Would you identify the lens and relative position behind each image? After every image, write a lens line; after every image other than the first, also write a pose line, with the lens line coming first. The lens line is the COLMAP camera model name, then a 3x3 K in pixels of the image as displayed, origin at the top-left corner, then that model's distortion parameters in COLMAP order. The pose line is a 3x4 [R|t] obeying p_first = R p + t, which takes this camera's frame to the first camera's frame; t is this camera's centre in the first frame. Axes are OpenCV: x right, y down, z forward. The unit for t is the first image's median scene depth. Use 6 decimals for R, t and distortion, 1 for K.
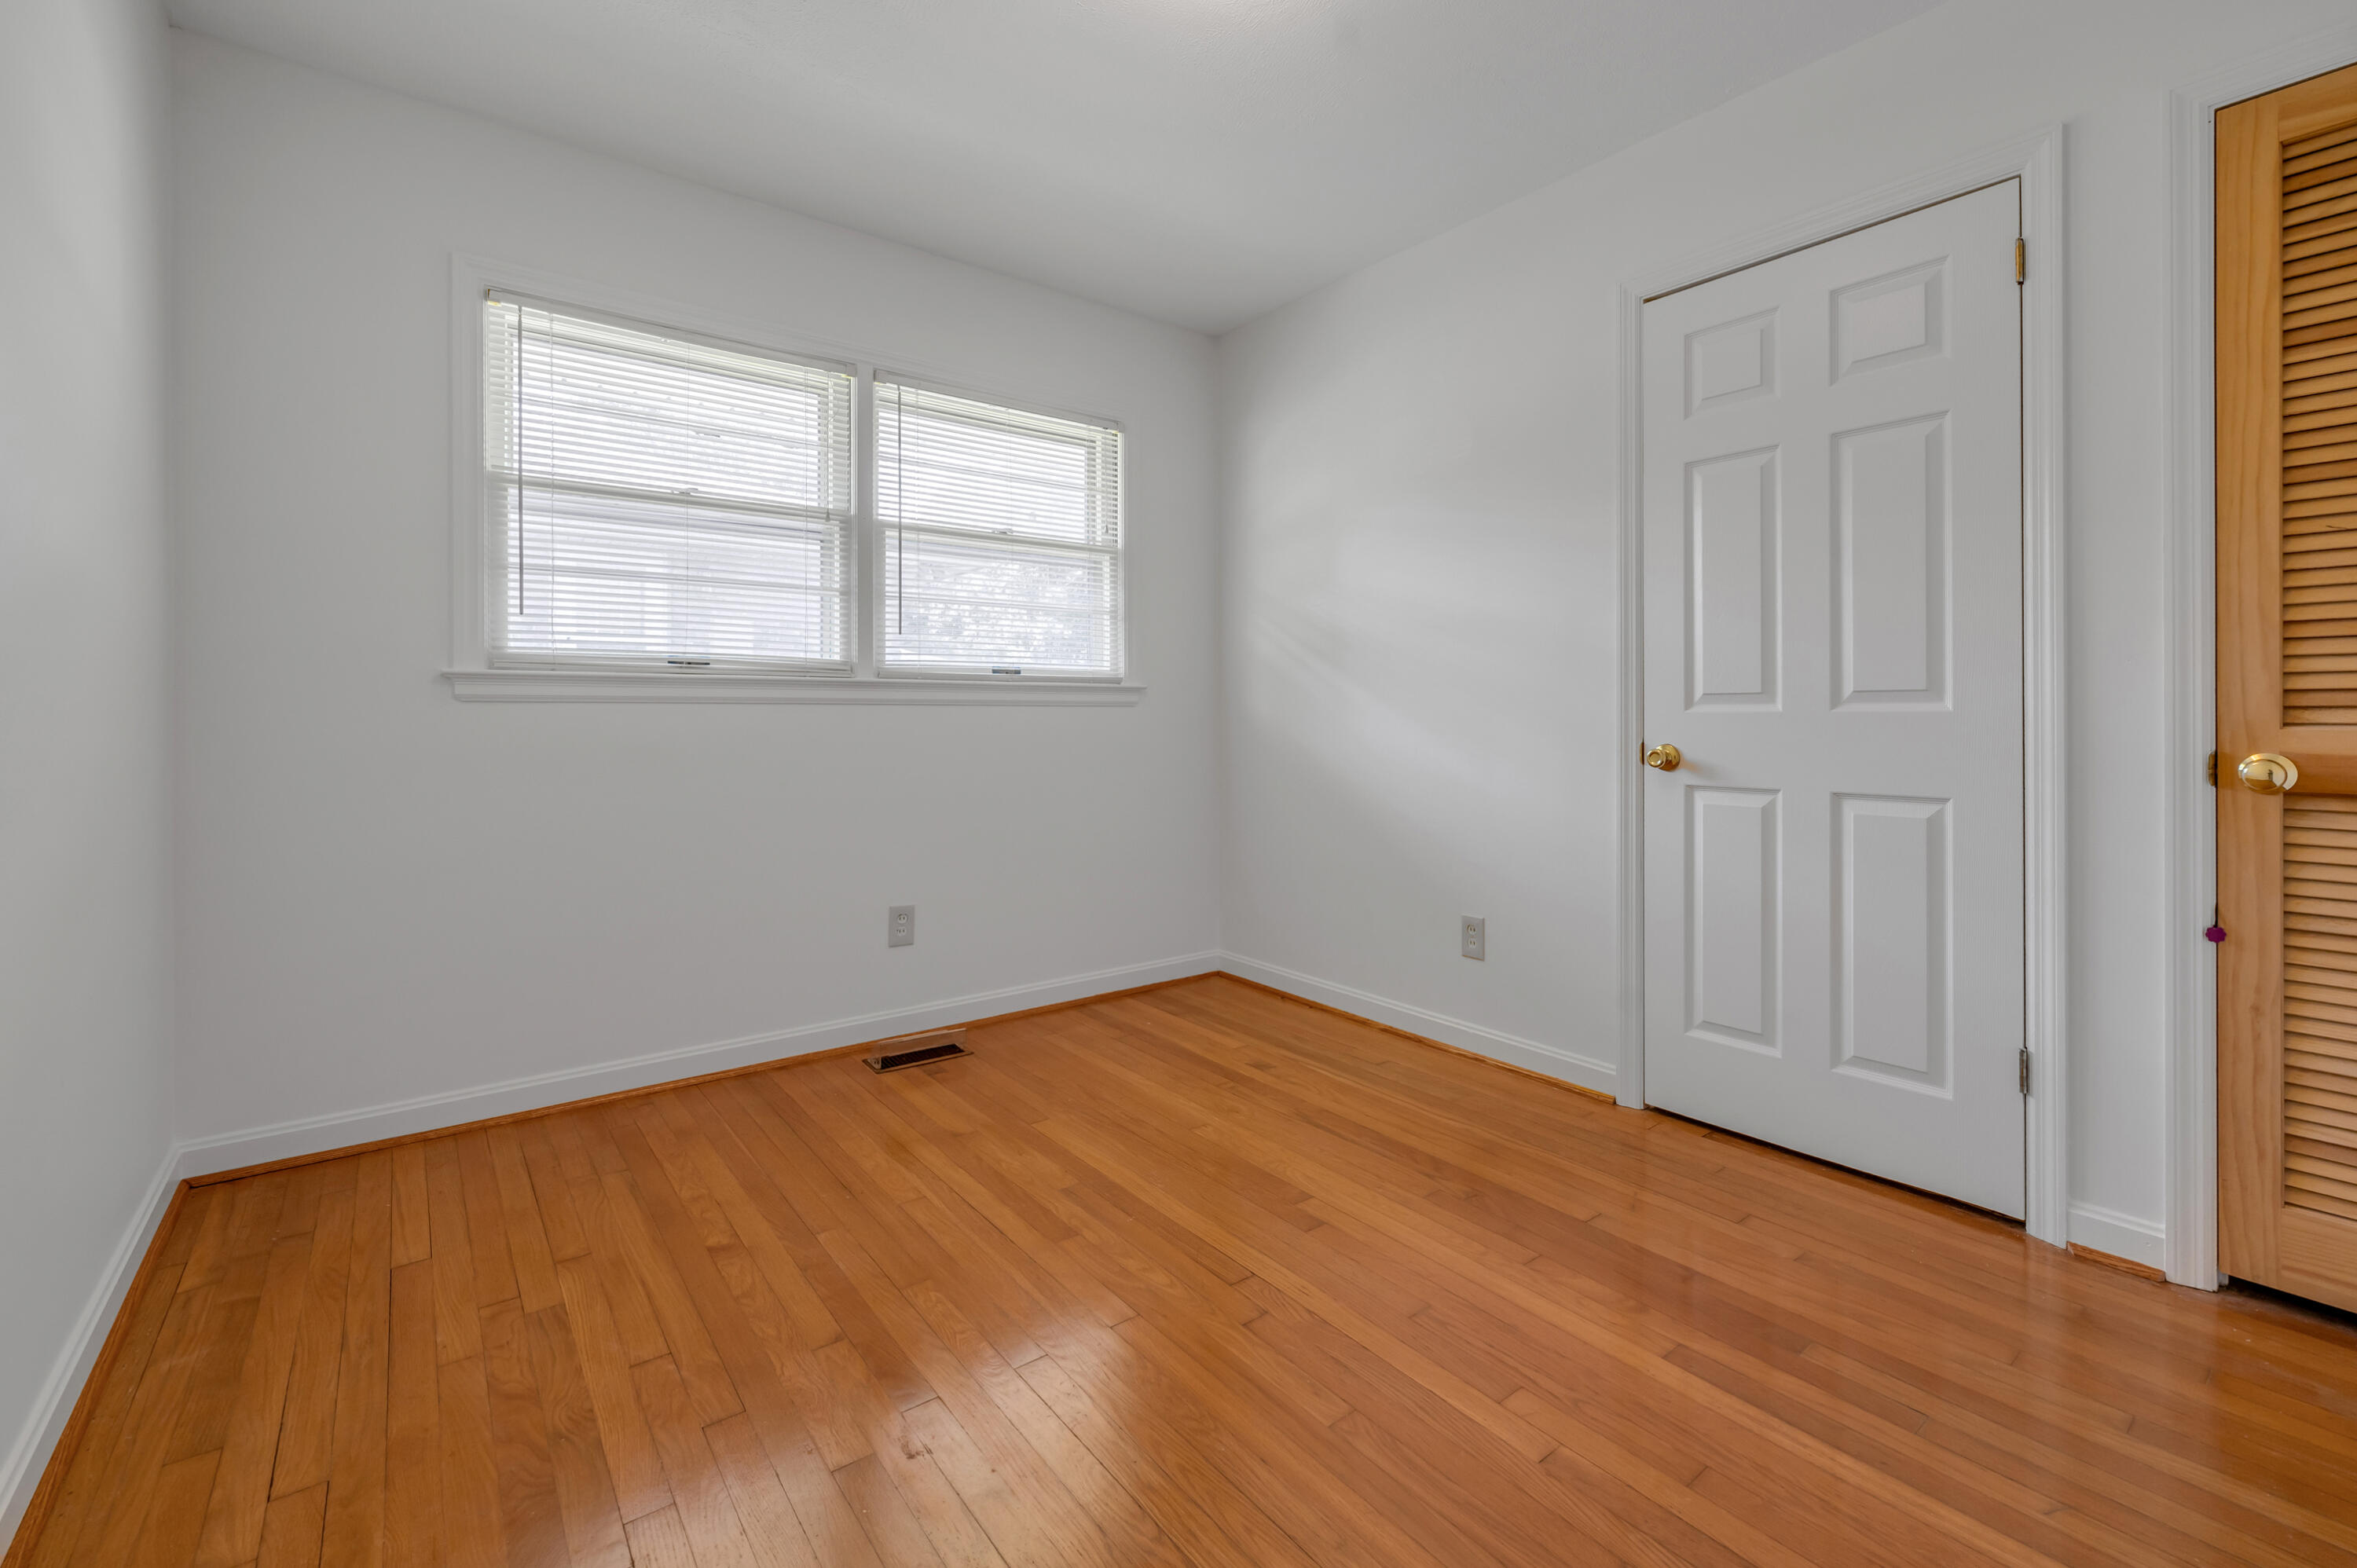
lens RADIAL K [[998.1, 0, 1231.2], [0, 998.1, 699.9], [0, 0, 1]] dist [-0.001607, -0.000295]
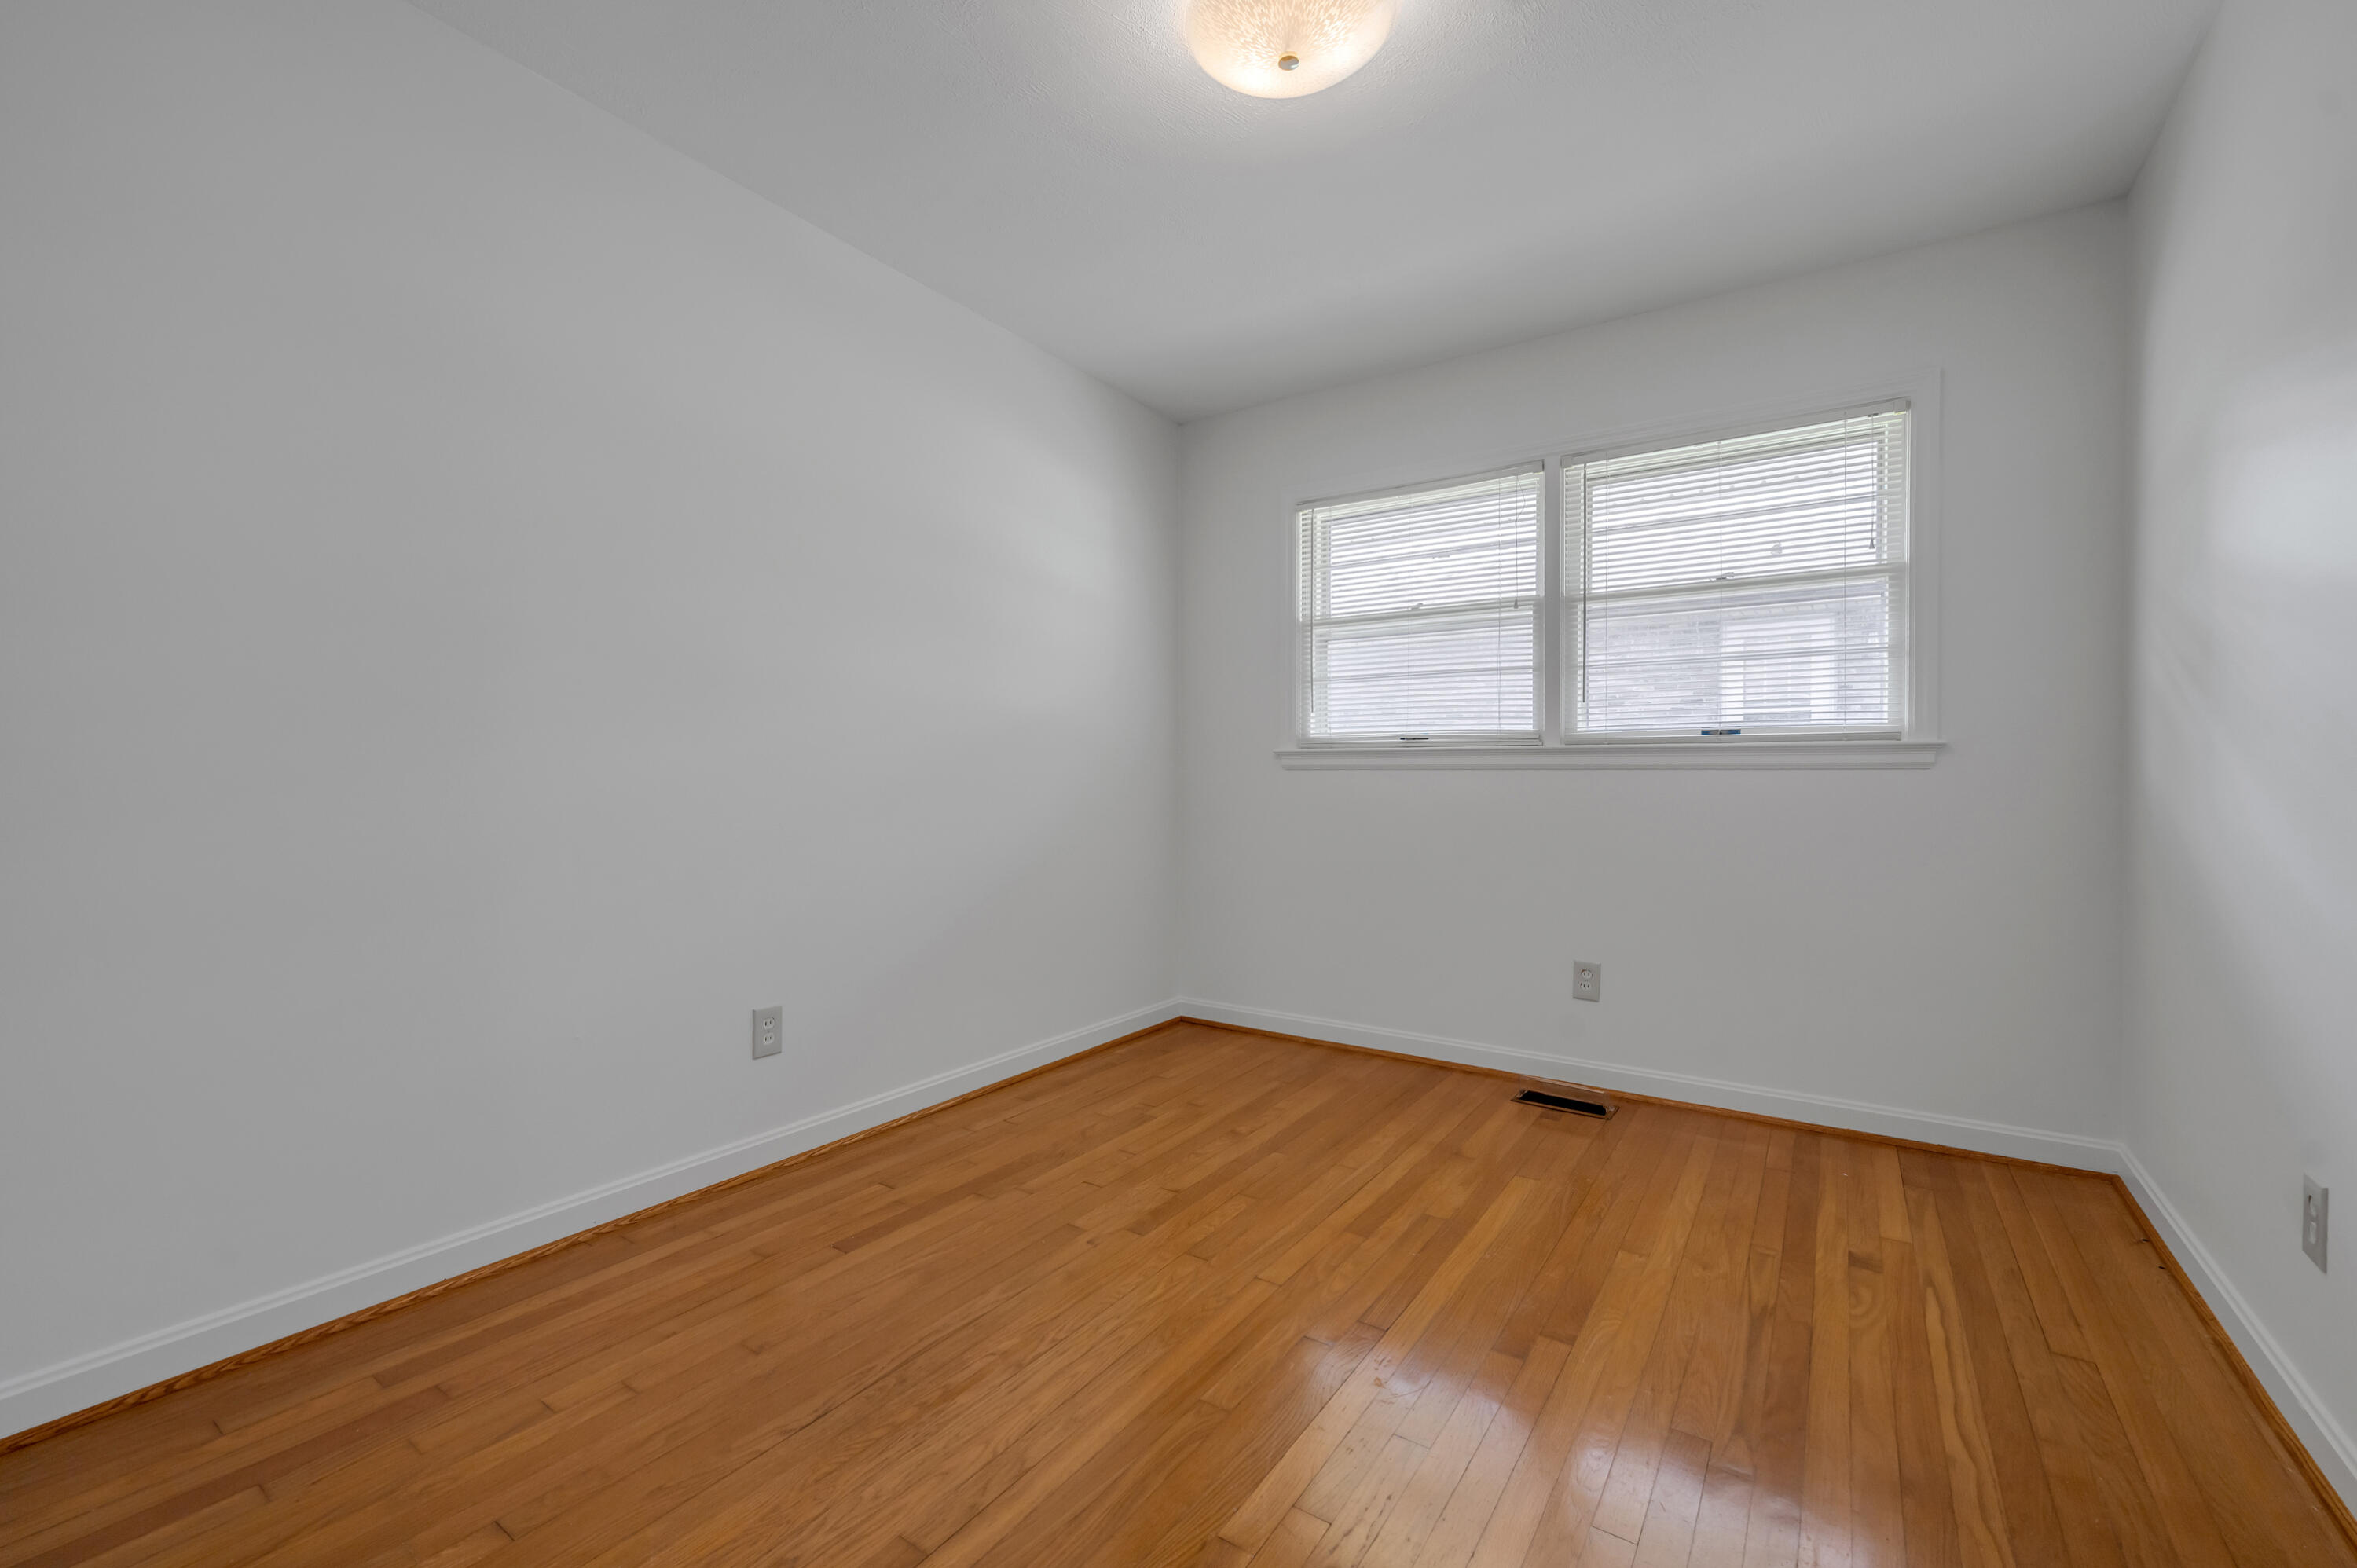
lens RADIAL K [[987.8, 0, 1180.8], [0, 987.8, 755.7], [0, 0, 1]] dist [0.001242, -0.000087]
pose [[0.291303, -0.020708, -0.956407, 0.666787], [0.010406, 0.999775, -0.018478, 0.006749], [0.956574, -0.004569, 0.291453, 0.363293]]
